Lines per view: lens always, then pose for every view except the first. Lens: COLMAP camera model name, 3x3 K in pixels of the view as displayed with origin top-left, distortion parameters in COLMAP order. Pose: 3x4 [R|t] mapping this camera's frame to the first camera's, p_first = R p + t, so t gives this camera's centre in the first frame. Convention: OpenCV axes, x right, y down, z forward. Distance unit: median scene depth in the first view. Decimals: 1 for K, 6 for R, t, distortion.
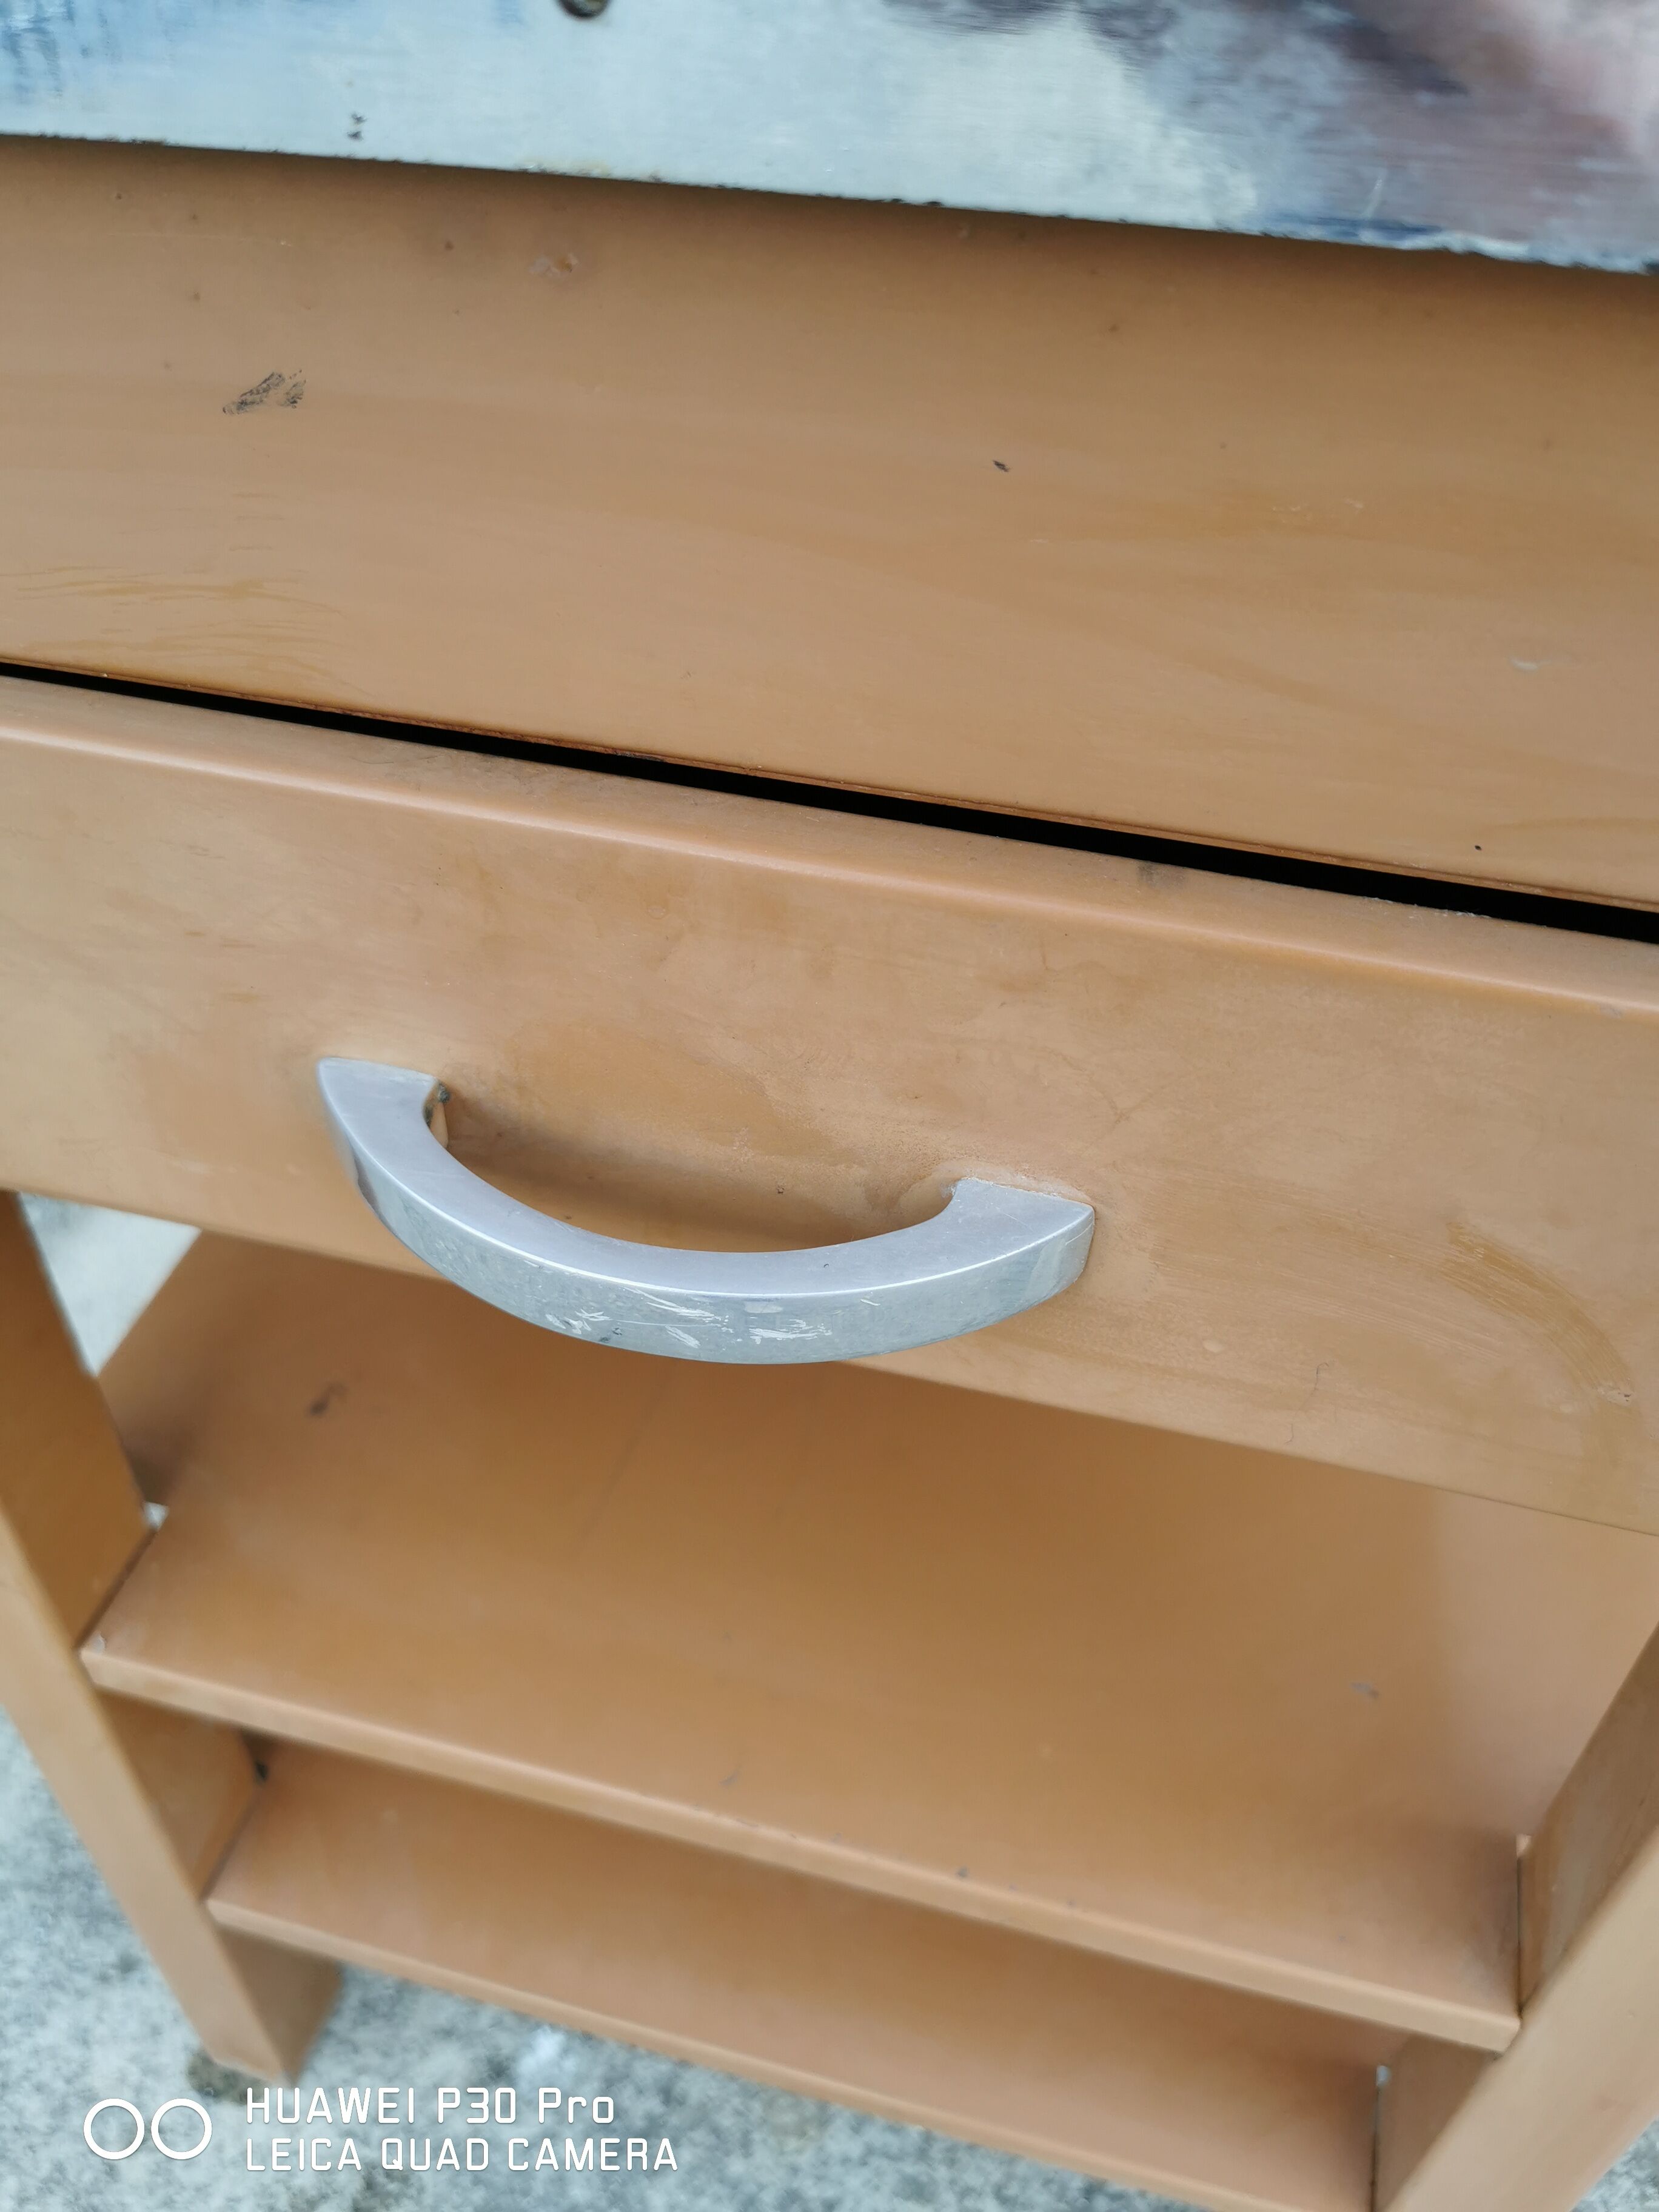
lens RADIAL K [[1737.2, 0, 814.7], [0, 1737.2, 1097.7], [0, 0, 1]] dist [0.019120, -0.072699]
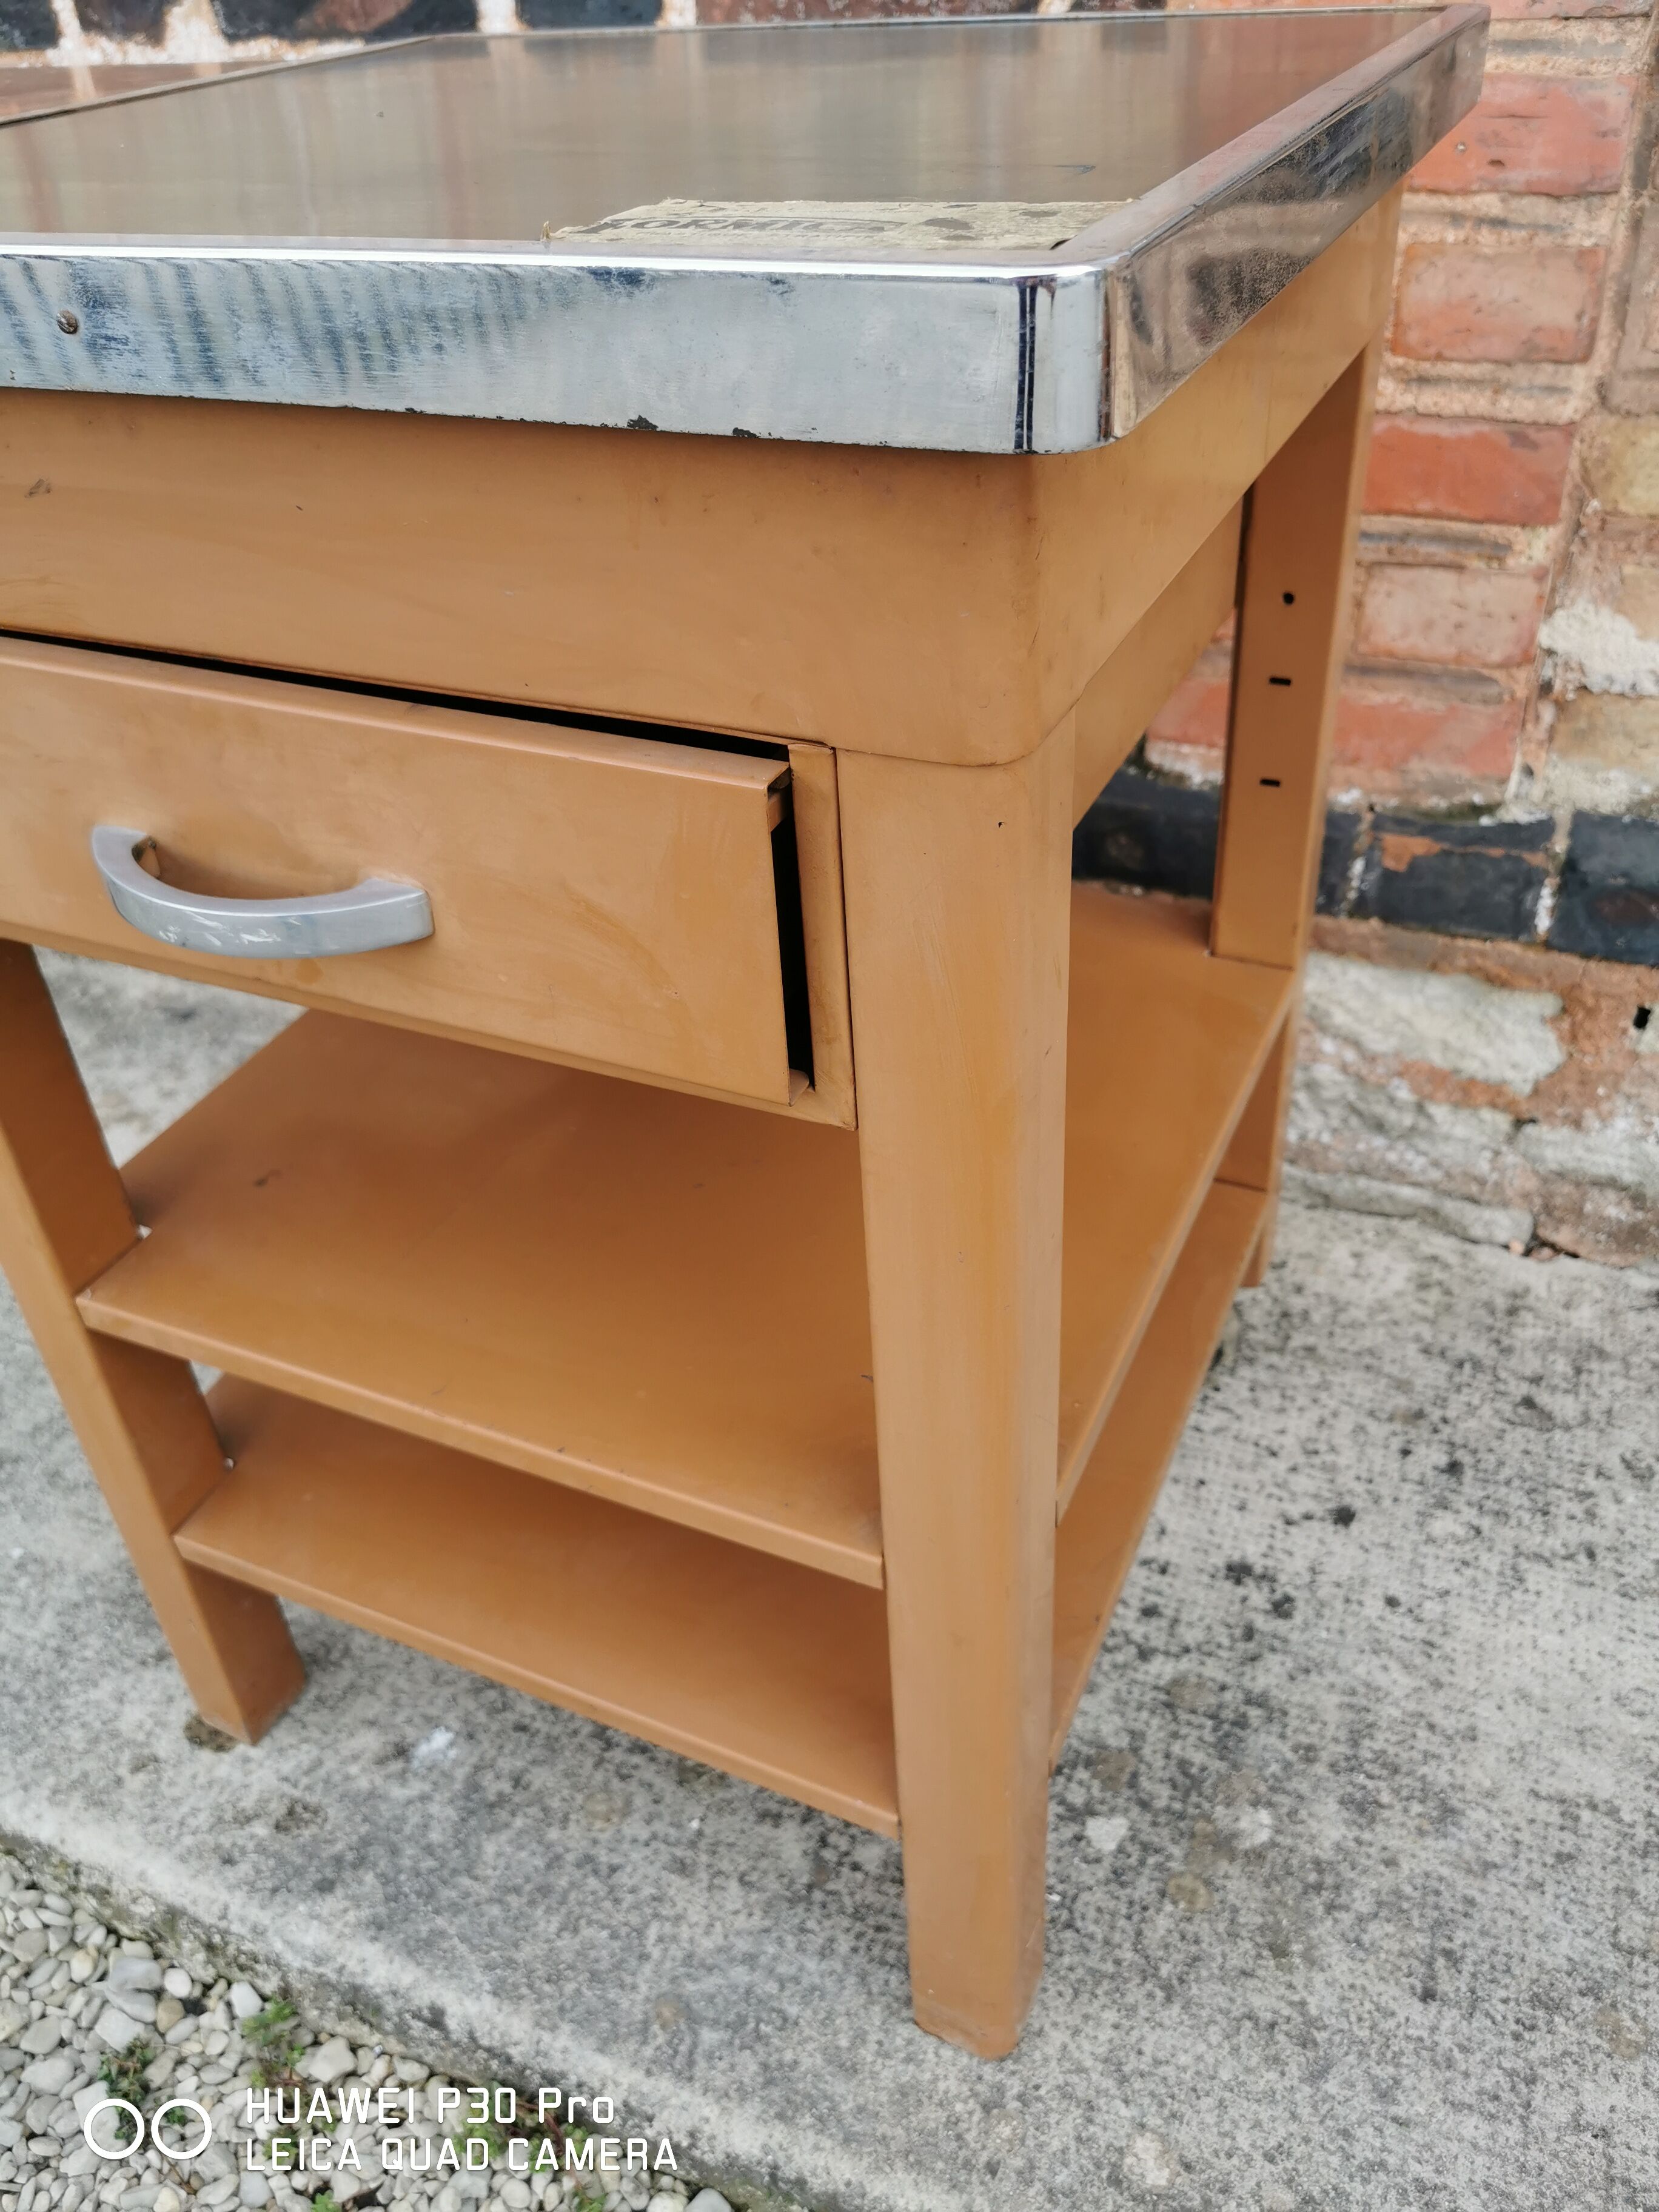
lens RADIAL K [[1737.2, 0, 866.1], [0, 1737.2, 1118.2], [0, 0, 1]] dist [0.019120, -0.072699]
pose [[0.983807, 0.049601, -0.172234, 0.393799], [-0.066428, 0.993415, -0.093353, 0.184232], [0.166469, 0.103283, 0.980623, -0.319979]]
